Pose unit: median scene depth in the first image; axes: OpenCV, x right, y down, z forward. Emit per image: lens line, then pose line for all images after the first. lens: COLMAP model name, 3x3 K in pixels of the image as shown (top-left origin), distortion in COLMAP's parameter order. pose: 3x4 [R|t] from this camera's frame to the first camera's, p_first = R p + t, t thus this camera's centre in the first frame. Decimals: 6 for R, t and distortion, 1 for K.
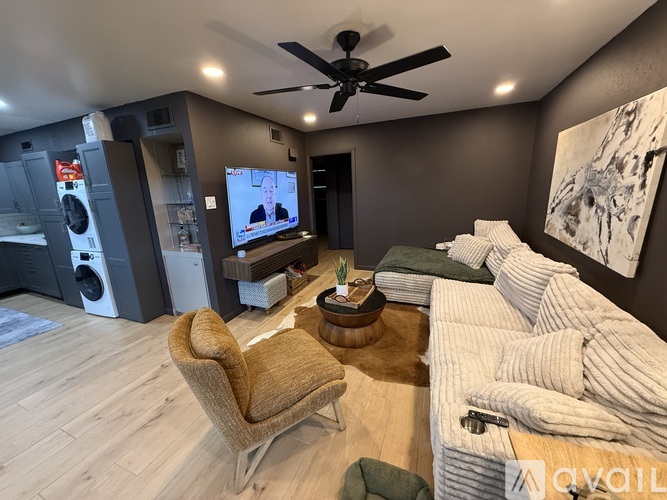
lens RADIAL K [[265.7, 0, 333.5], [0, 265.7, 250.0], [0, 0, 1]] dist [0.000254, -0.000149]
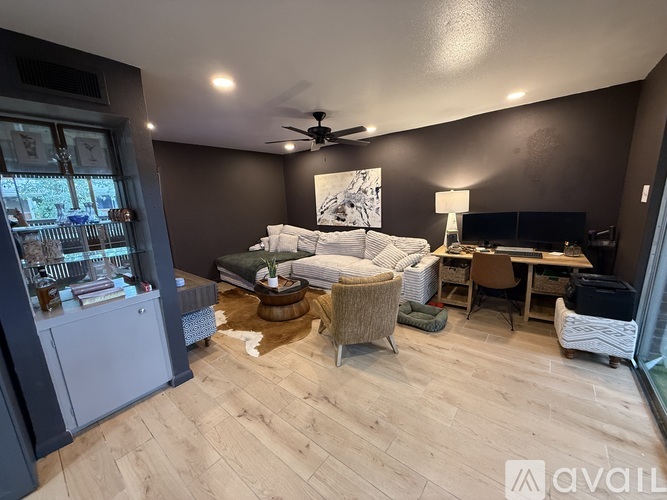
lens RADIAL K [[265.7, 0, 333.5], [0, 265.7, 250.0], [0, 0, 1]] dist [0.000254, -0.000149]
pose [[0.278694, -0.162510, 0.946530, -1.417498], [0.256207, 0.962441, 0.089805, -0.045332], [-0.925574, 0.217480, 0.309863, 0.448794]]
